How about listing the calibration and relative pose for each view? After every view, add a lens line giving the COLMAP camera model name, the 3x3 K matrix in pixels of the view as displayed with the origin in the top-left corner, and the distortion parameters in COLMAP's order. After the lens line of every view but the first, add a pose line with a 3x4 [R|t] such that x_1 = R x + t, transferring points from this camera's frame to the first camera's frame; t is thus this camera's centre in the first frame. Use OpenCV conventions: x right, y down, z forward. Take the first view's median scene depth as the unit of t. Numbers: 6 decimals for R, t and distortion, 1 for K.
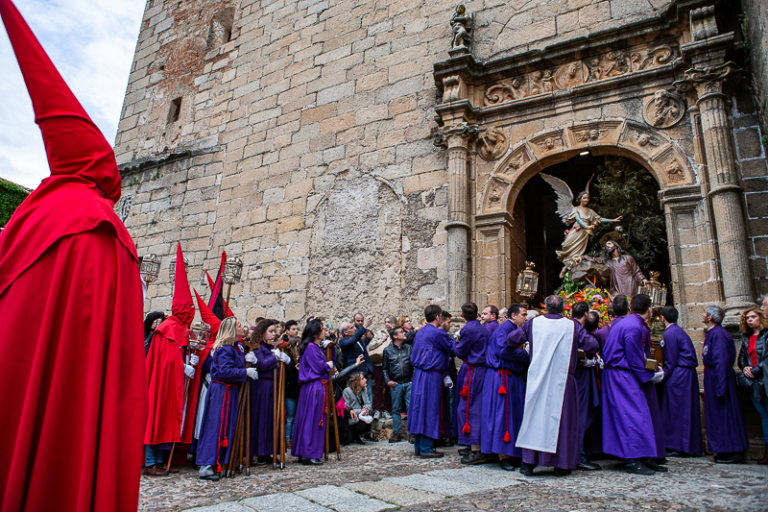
lens RADIAL K [[524.2, 0, 385.4], [0, 524.2, 258.7], [0, 0, 1]] dist [-0.108196, 0.075560]
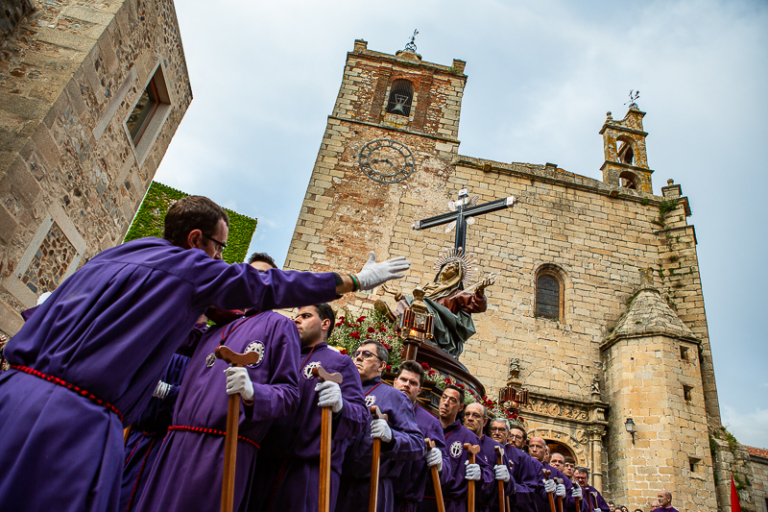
lens RADIAL K [[524.2, 0, 385.4], [0, 524.2, 258.7], [0, 0, 1]] dist [-0.108196, 0.075560]
pose [[0.804989, 0.371530, 0.462556, -1.590318], [-0.281878, 0.925535, -0.252844, -0.135039], [-0.522051, 0.073152, 0.849772, -0.739956]]
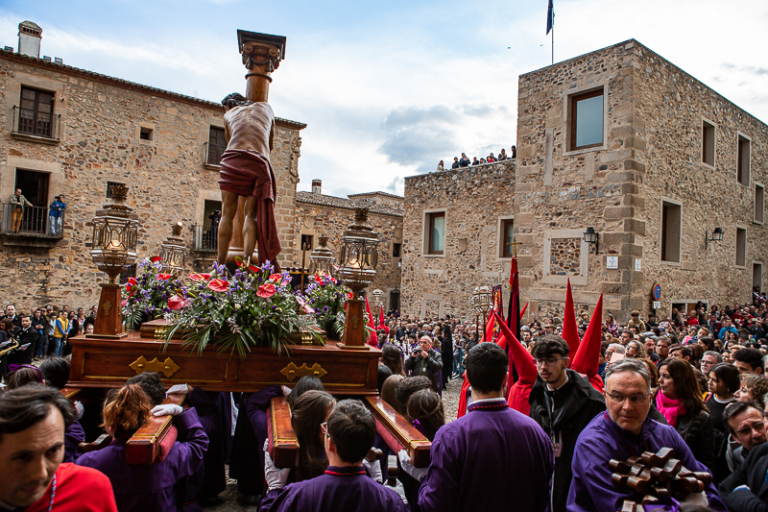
lens RADIAL K [[524.2, 0, 385.4], [0, 524.2, 258.7], [0, 0, 1]] dist [-0.108196, 0.075560]
pose [[-0.443312, -0.086861, -0.892149, 0.356505], [0.180772, 0.966180, -0.183895, 0.044782], [0.877950, -0.242798, -0.412617, 0.737643]]
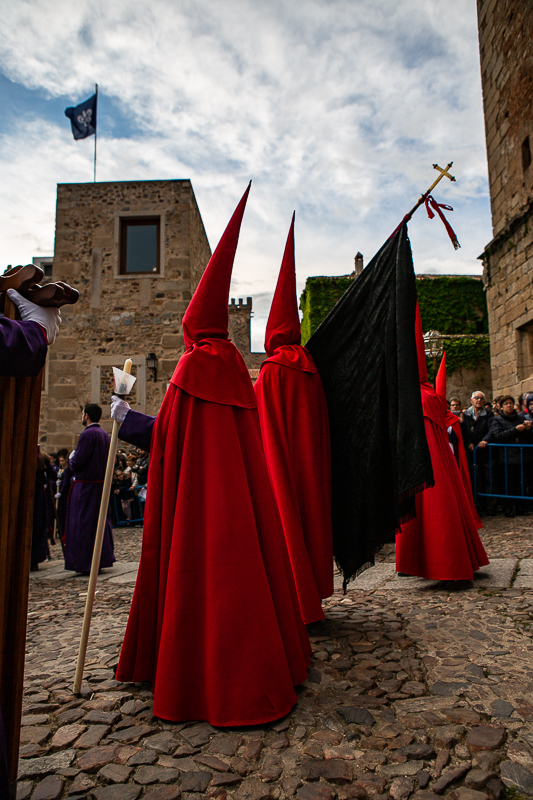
lens RADIAL K [[546.0, 0, 265.4], [0, 546.0, 403.3], [0, 0, 1]] dist [-0.108196, 0.075560]
pose [[0.434719, -0.133742, -0.890580, 0.235367], [0.277189, 0.960773, -0.008979, 0.024326], [0.856847, -0.242956, 0.454738, 0.096400]]
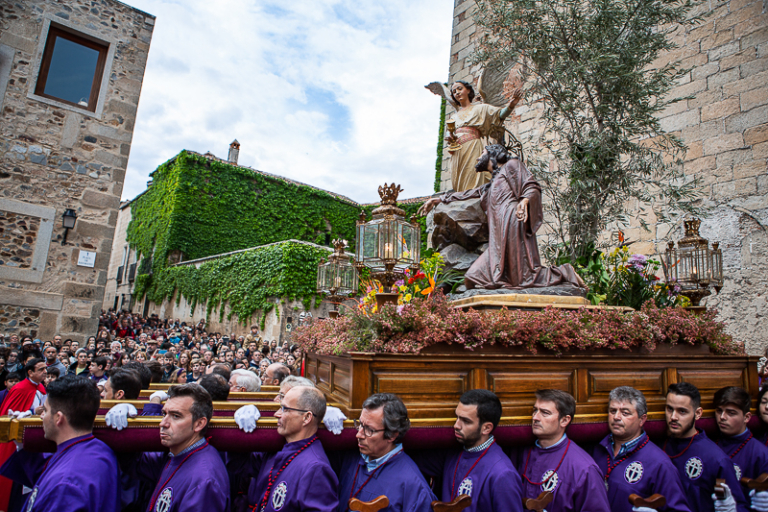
lens RADIAL K [[524.2, 0, 385.4], [0, 524.2, 258.7], [0, 0, 1]] dist [-0.108196, 0.075560]
pose [[0.905441, -0.031384, -0.423310, -0.230768], [0.063433, 0.996069, 0.061832, -0.162224], [0.419705, -0.082837, 0.903873, -0.235540]]
